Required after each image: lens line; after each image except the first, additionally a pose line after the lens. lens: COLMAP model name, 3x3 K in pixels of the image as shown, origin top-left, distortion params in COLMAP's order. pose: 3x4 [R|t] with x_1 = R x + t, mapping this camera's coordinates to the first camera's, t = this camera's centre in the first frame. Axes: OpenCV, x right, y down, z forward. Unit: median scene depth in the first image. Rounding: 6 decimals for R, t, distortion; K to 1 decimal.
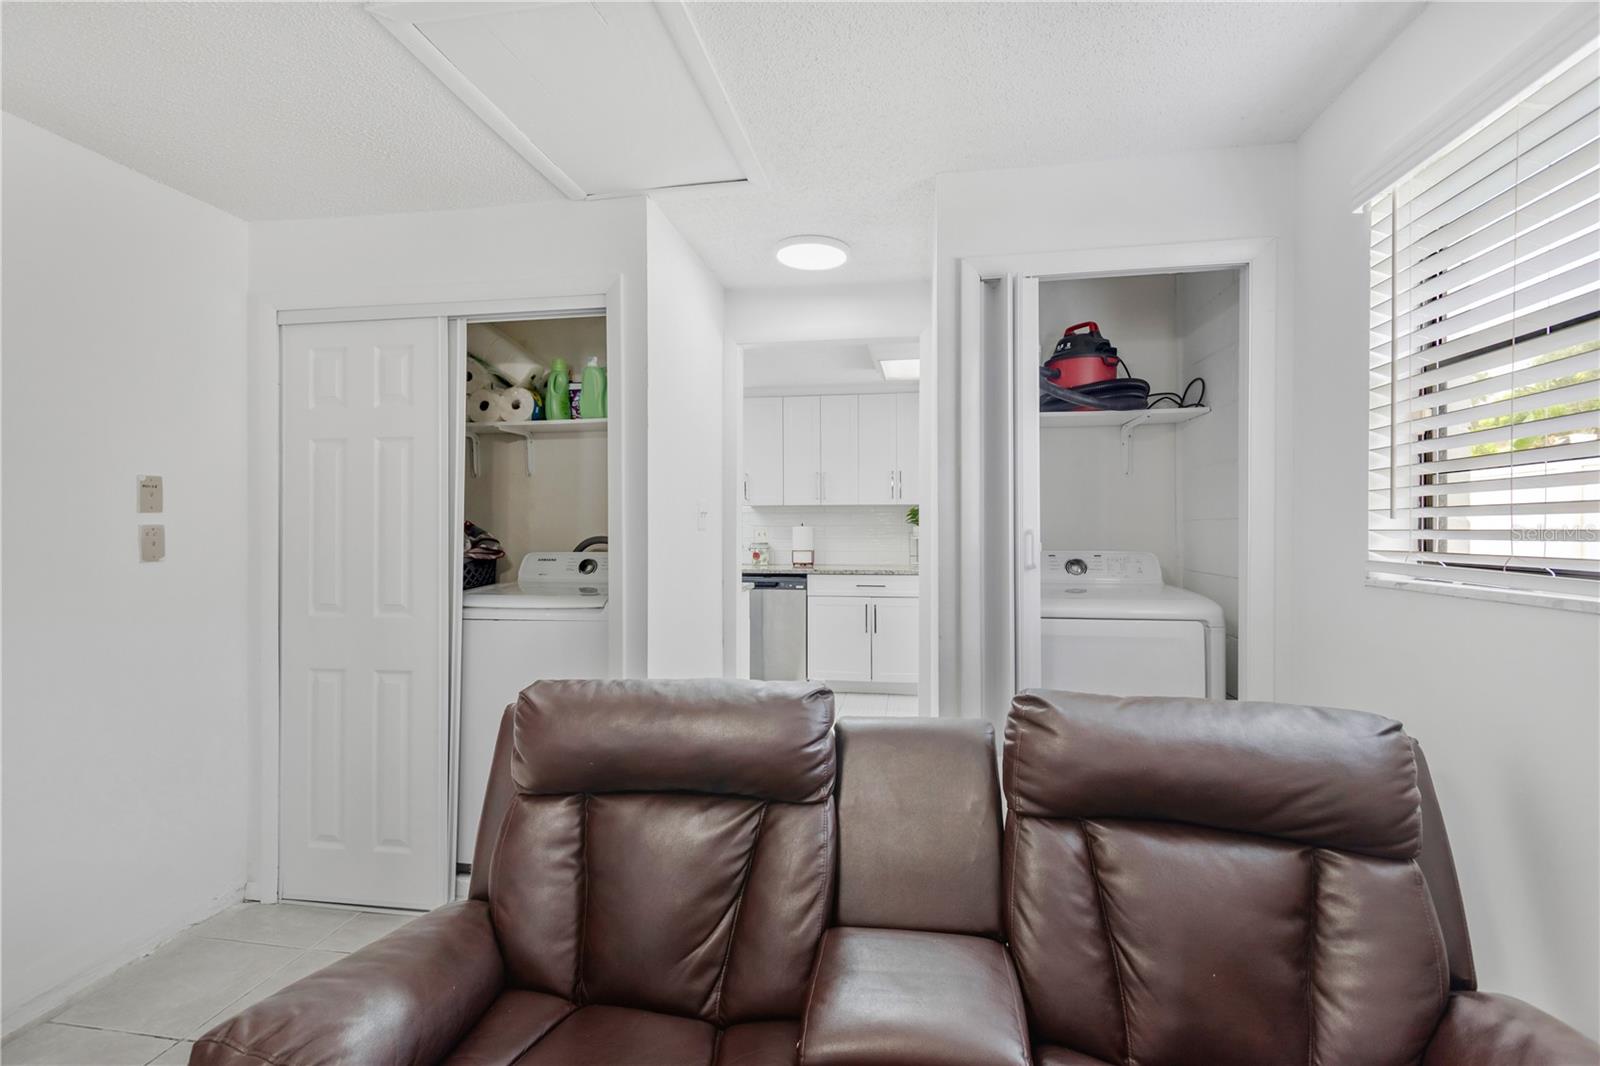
lens RADIAL K [[751.0, 0, 806.2], [0, 751.0, 534.1], [0, 0, 1]] dist [-0.000123, 0.000531]
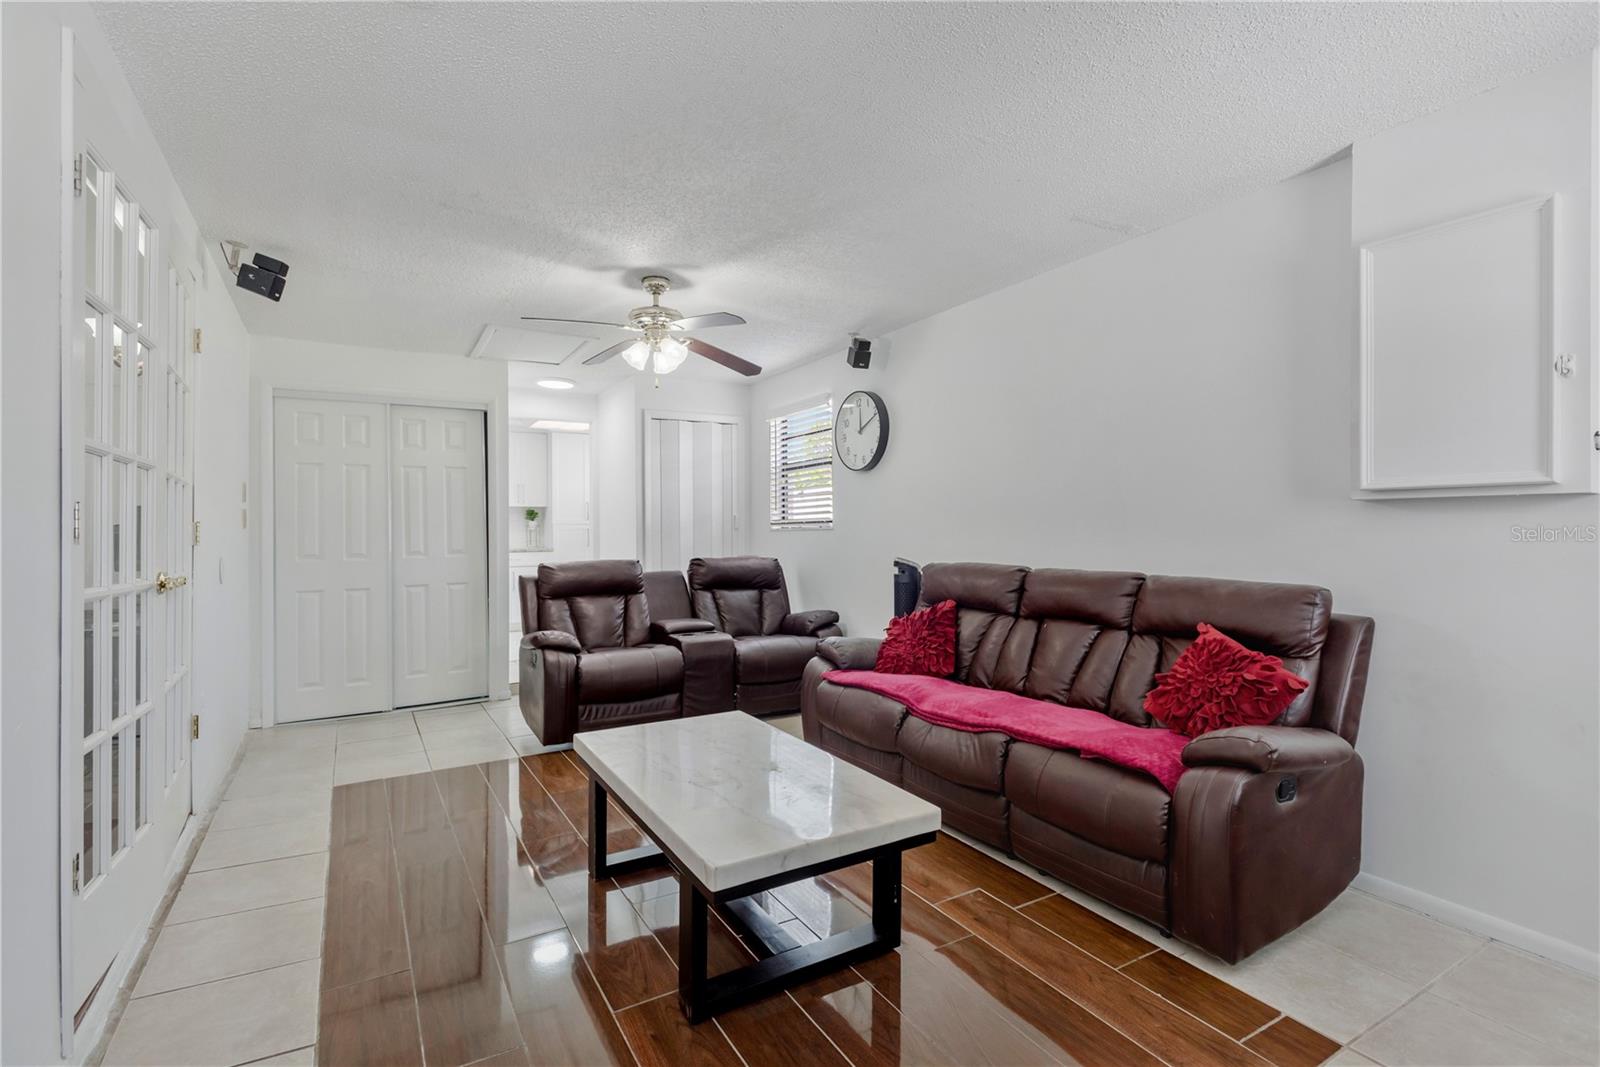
lens RADIAL K [[751.0, 0, 806.2], [0, 751.0, 534.6], [0, 0, 1]] dist [-0.000123, 0.000531]
pose [[0.773584, -0.012274, 0.633575, -1.455226], [0.010375, 0.999924, 0.006704, 0.074380], [-0.633609, 0.001387, 0.773652, -1.962657]]
